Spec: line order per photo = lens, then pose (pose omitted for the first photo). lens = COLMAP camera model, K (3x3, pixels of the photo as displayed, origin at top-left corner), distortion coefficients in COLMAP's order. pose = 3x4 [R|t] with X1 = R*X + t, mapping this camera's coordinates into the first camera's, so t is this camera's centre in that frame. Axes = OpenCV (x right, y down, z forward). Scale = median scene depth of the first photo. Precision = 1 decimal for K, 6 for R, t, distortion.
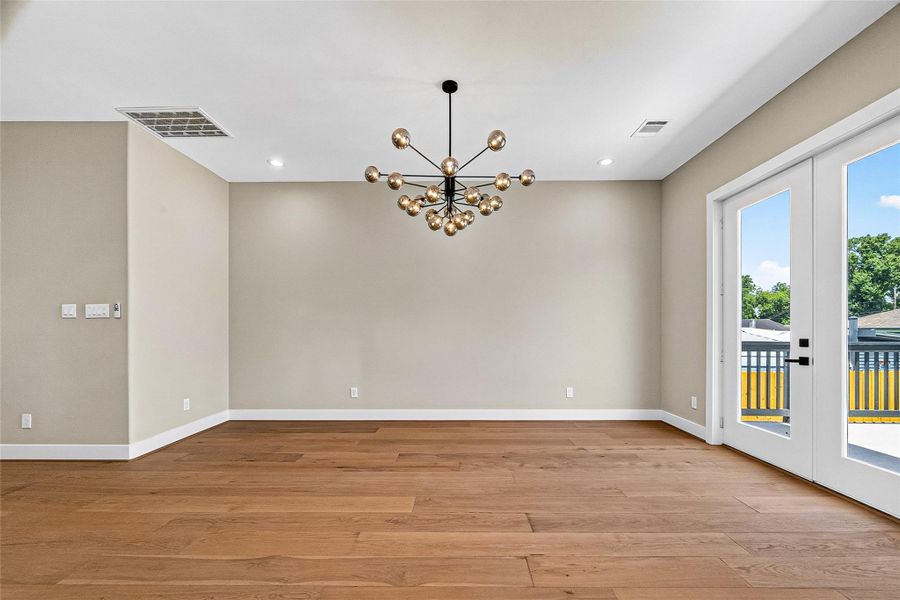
lens RADIAL K [[357.1, 0, 459.0], [0, 357.1, 328.0], [0, 0, 1]] dist [-0.001156, -0.000098]
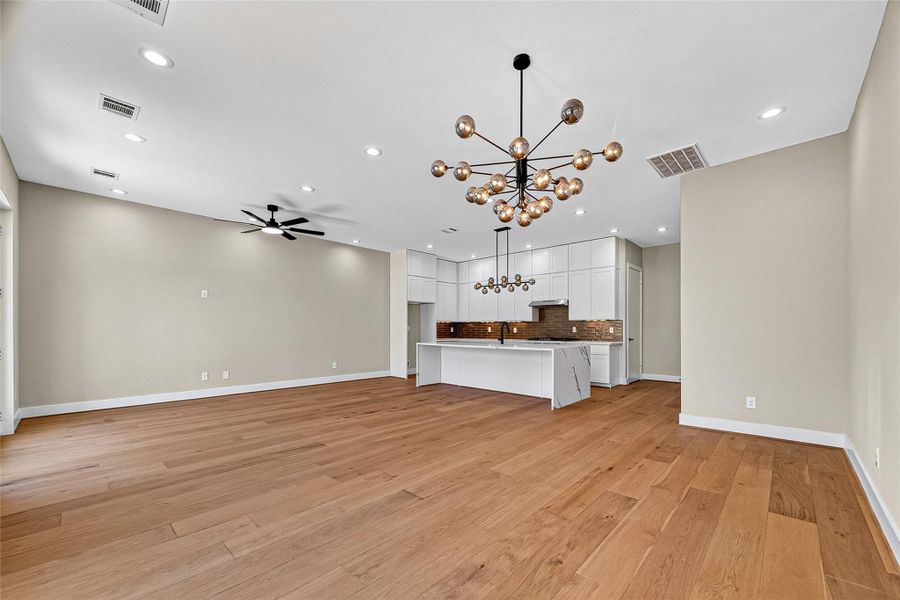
lens RADIAL K [[357.1, 0, 459.0], [0, 357.1, 328.0], [0, 0, 1]] dist [-0.001156, -0.000098]
pose [[-0.673173, 0.003650, -0.739476, 0.676538], [0.008061, 0.999965, -0.002402, -0.002014], [0.739441, -0.007578, -0.673178, 1.335898]]
